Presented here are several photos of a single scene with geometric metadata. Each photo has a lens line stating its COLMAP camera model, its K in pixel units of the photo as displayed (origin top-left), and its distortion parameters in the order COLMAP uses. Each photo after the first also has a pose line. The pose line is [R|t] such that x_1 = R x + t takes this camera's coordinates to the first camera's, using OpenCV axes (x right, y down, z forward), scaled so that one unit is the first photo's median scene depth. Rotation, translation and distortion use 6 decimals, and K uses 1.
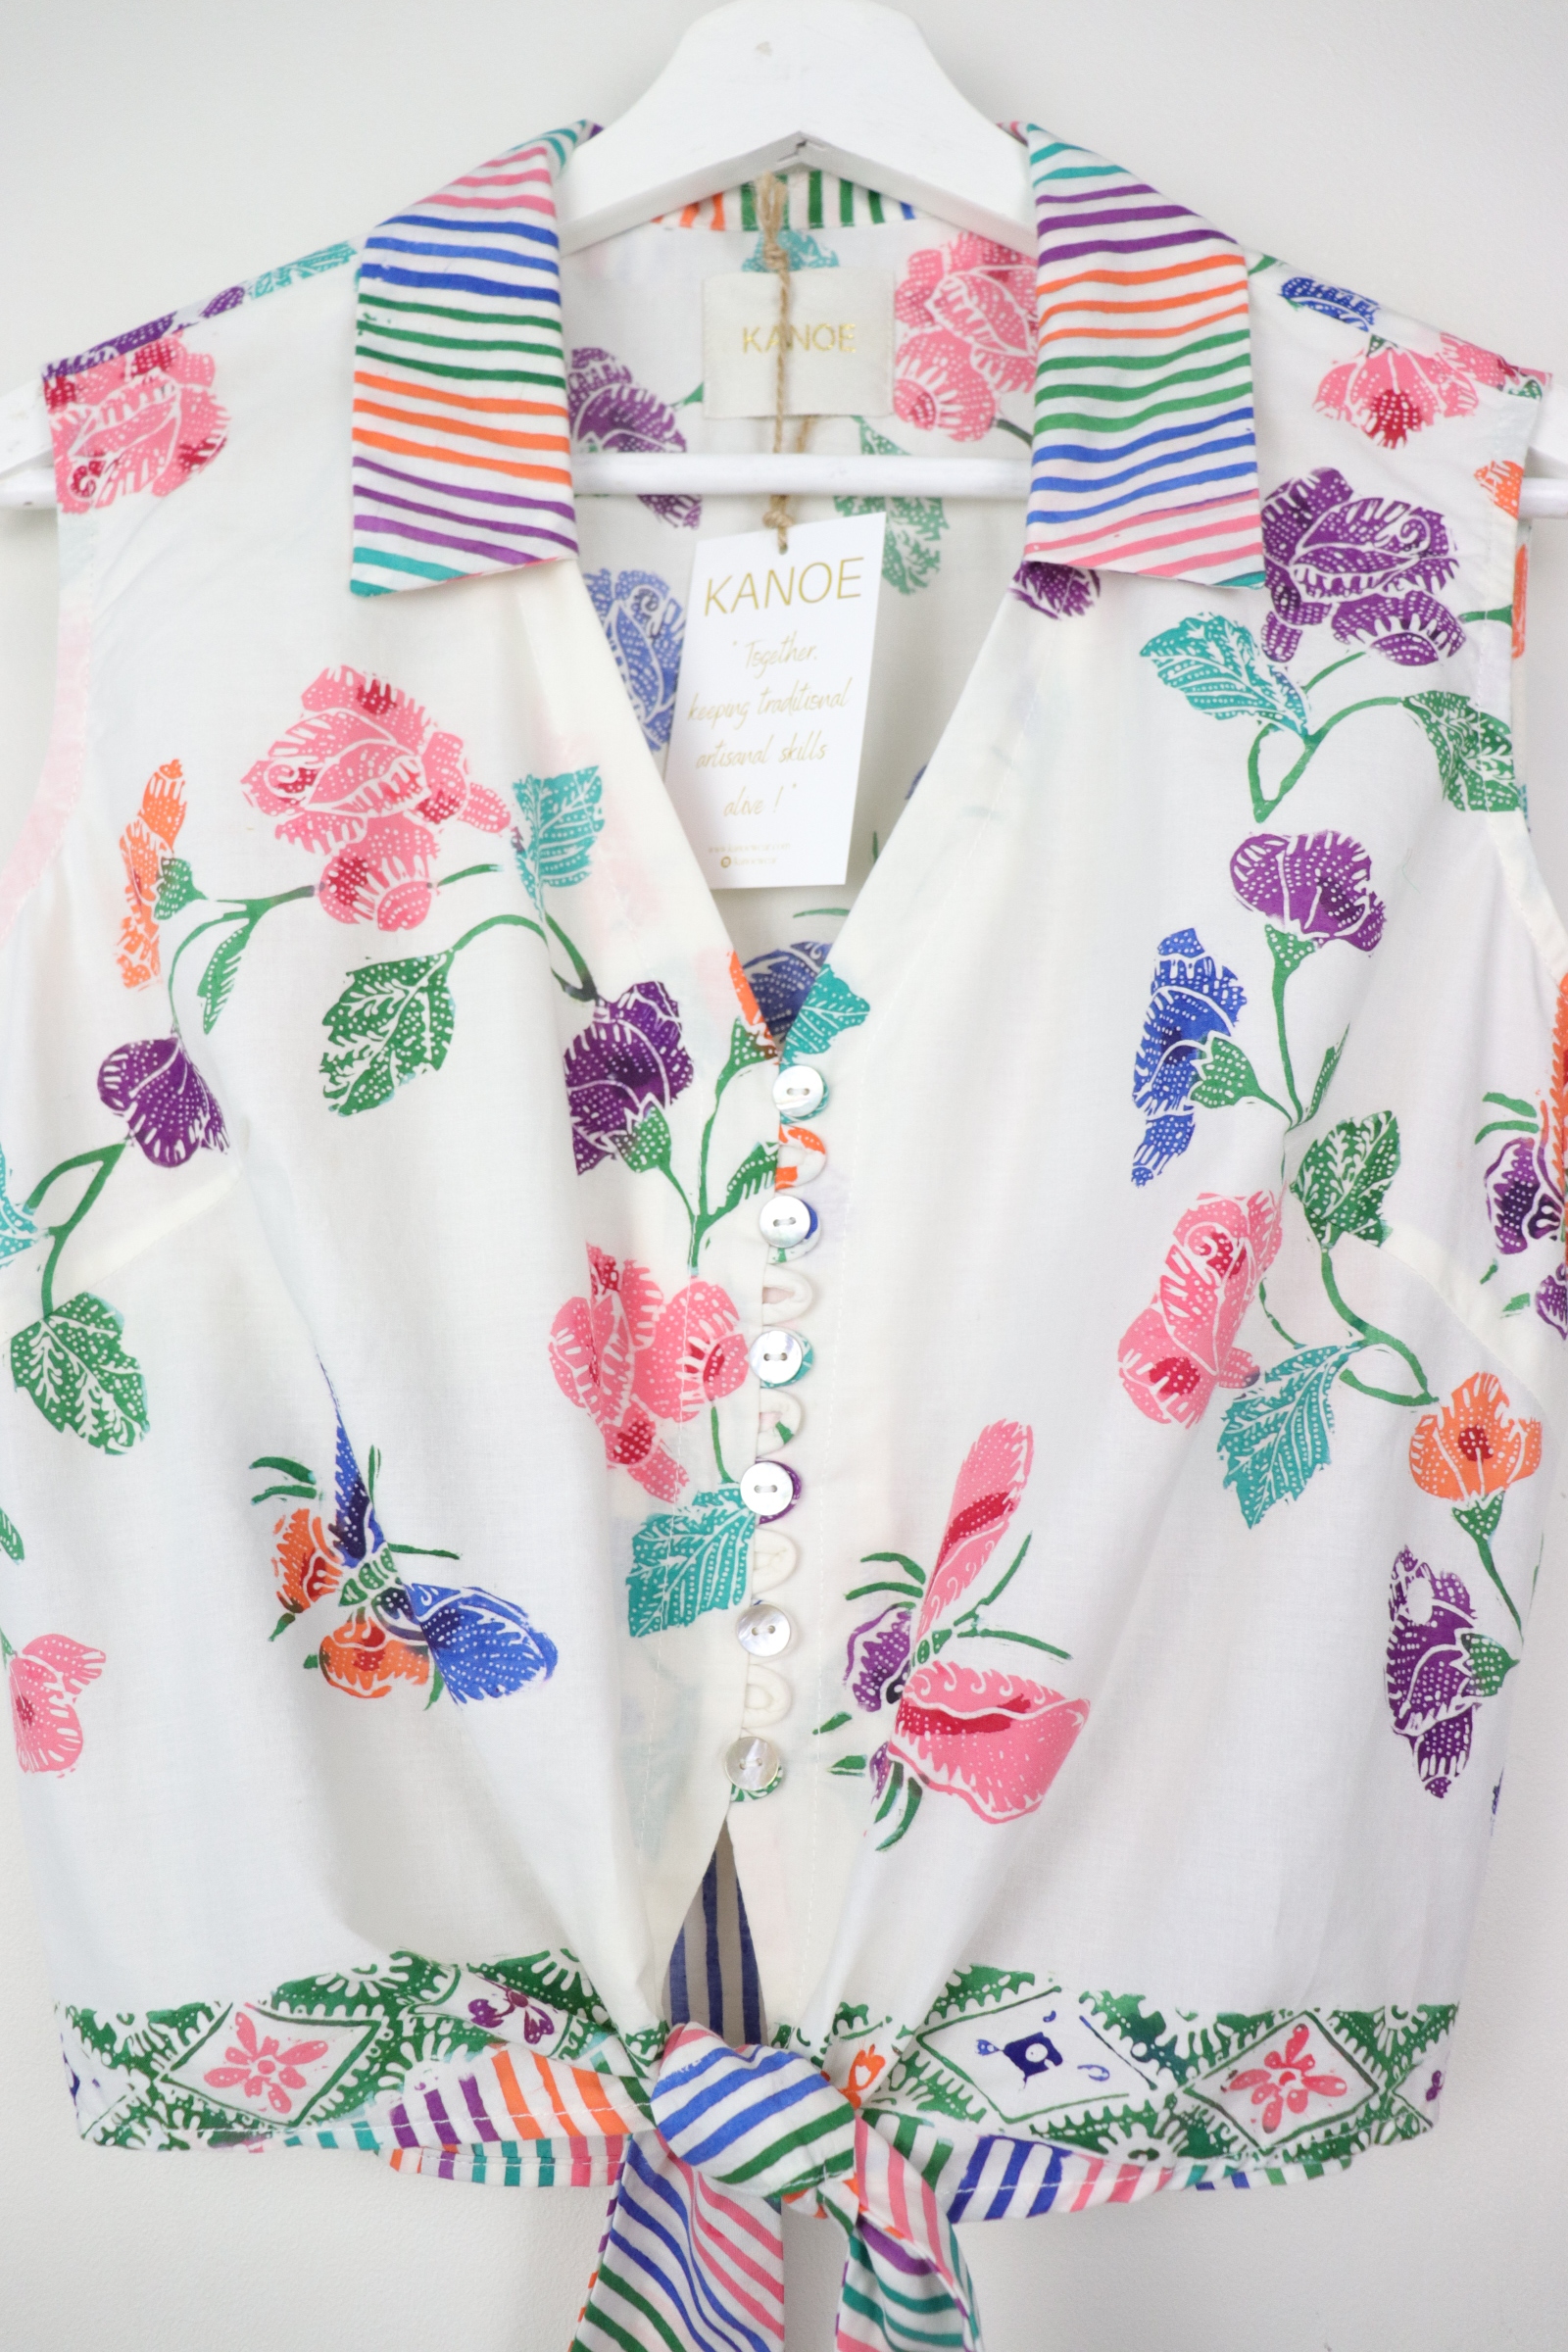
lens RADIAL K [[1985.4, 0, 784.4], [0, 1985.4, 1143.3], [0, 0, 1]] dist [-0.184797, 0.123738]
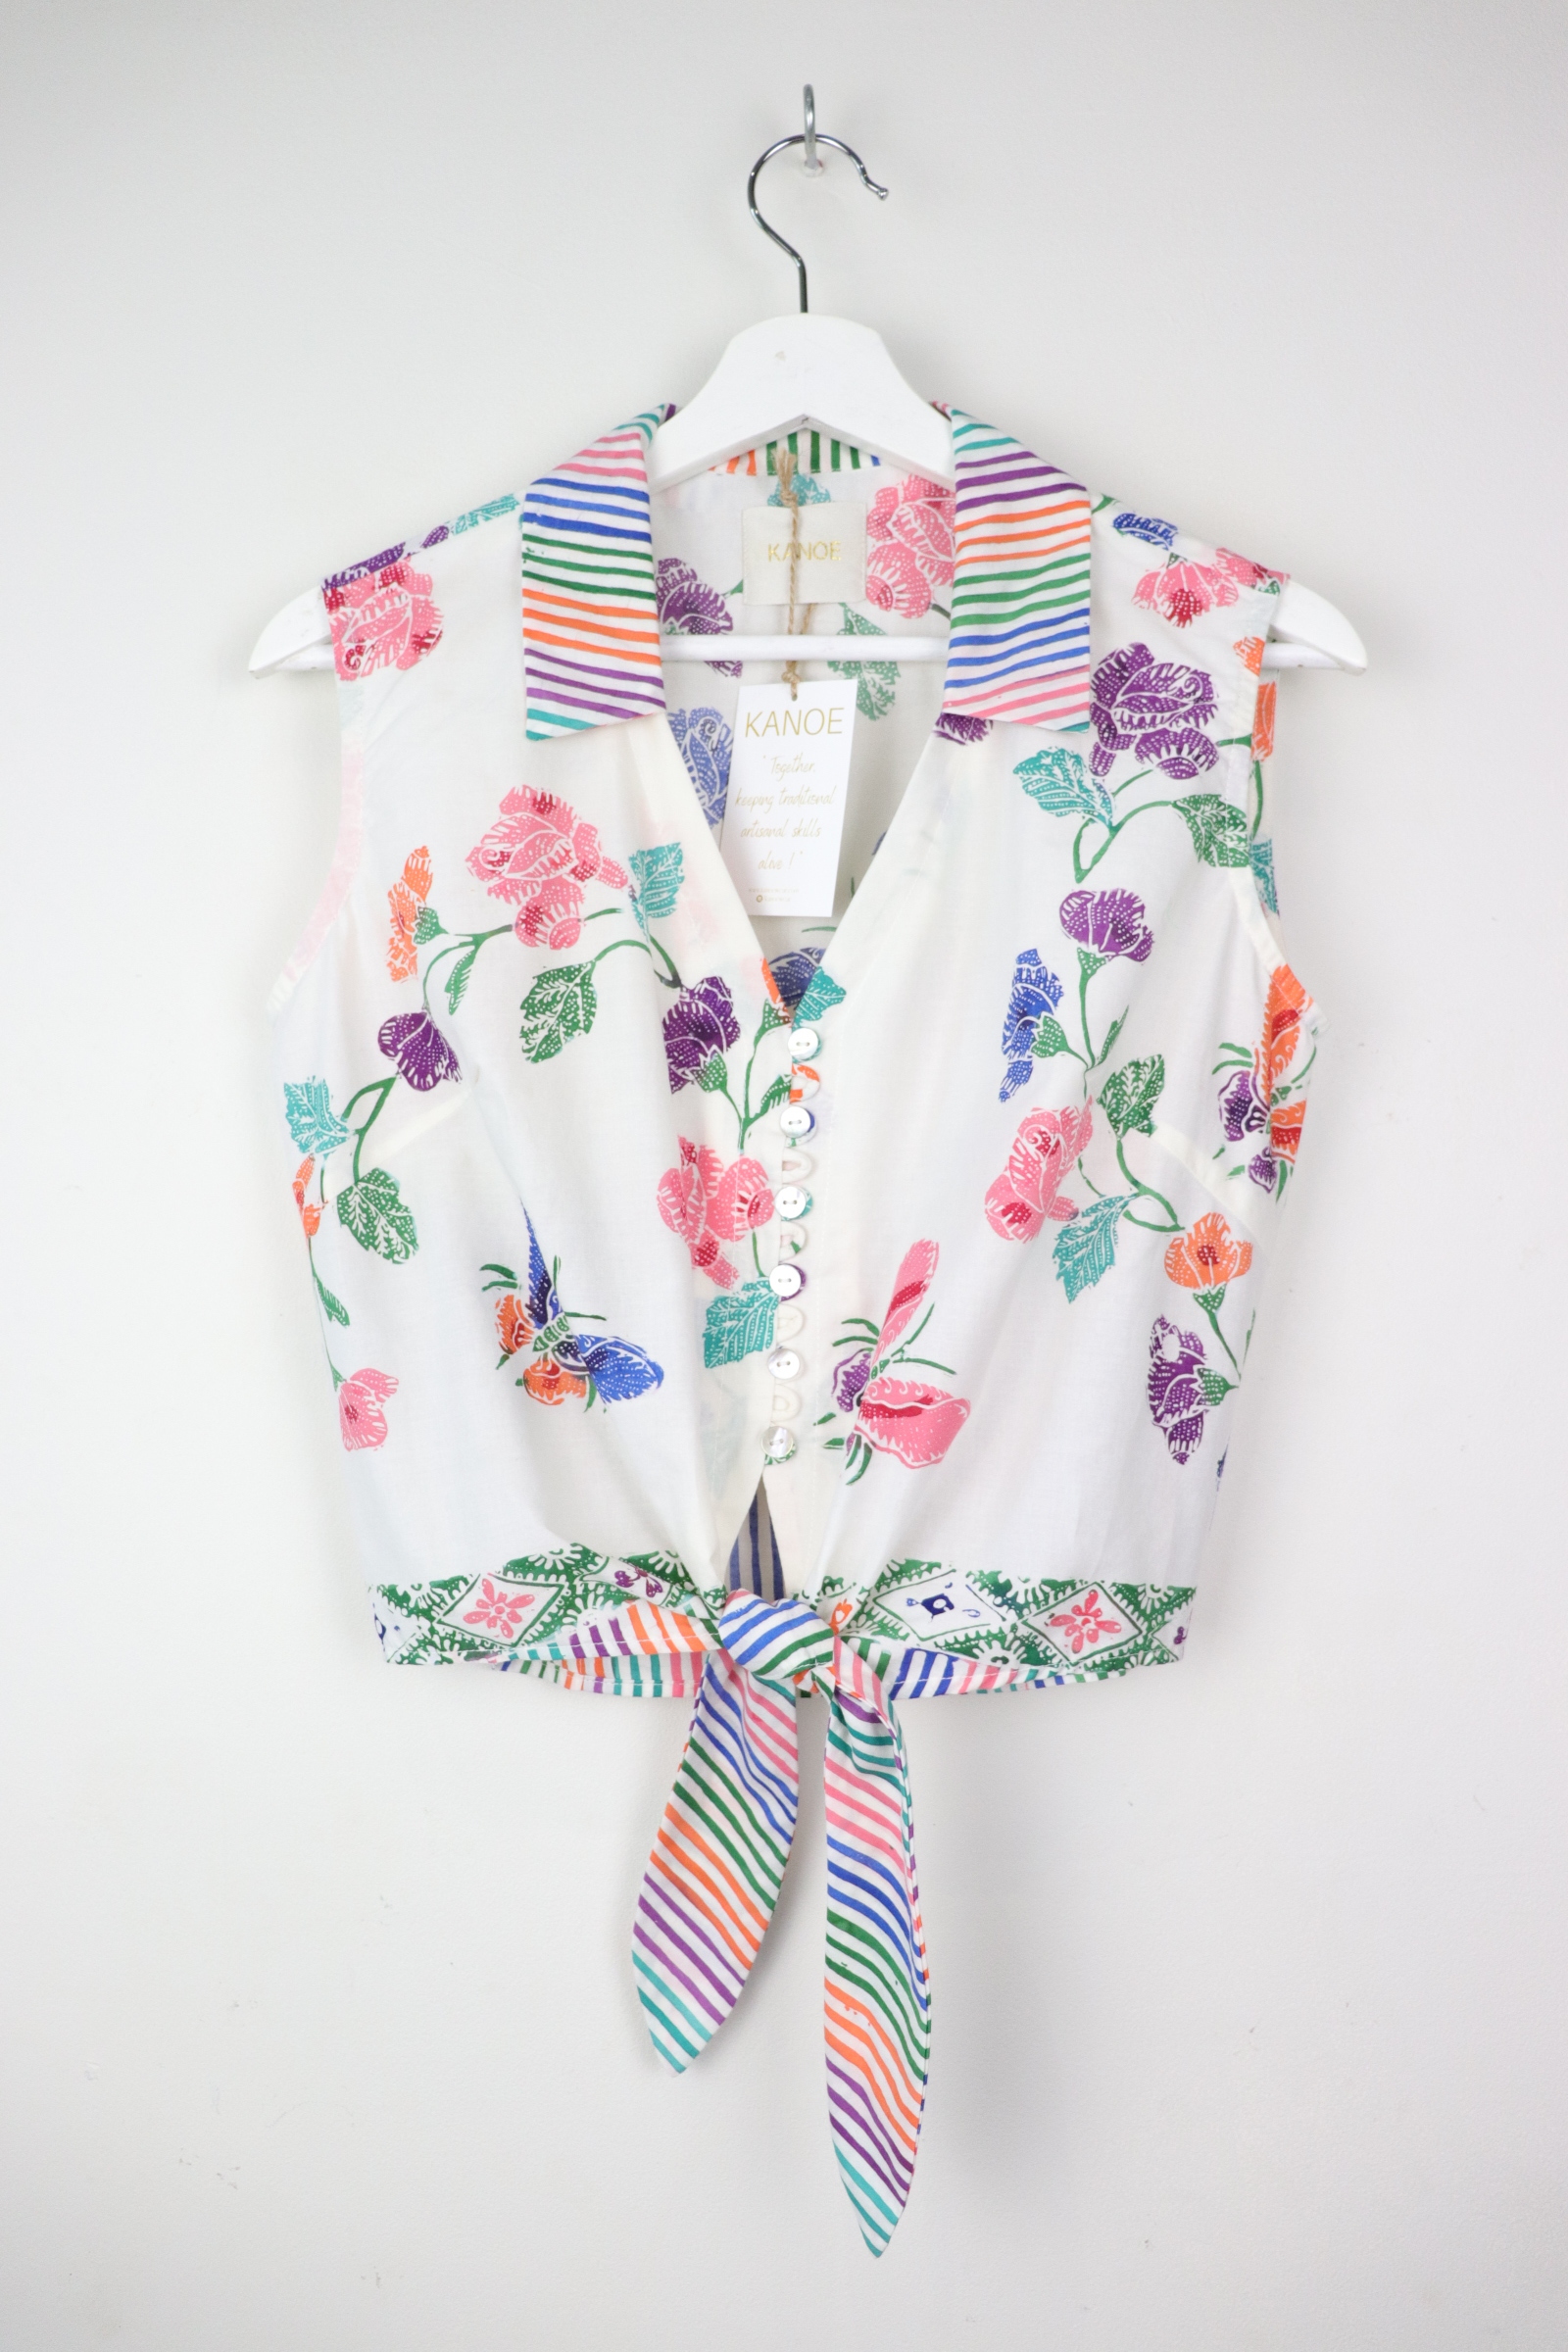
lens RADIAL K [[1985.4, 0, 784.4], [0, 1985.4, 1143.3], [0, 0, 1]] dist [-0.184797, 0.123738]
pose [[0.999486, -0.004357, -0.031762, 0.044657], [0.006813, 0.996958, 0.077646, -0.074134], [0.031327, -0.077823, 0.996475, -0.683343]]
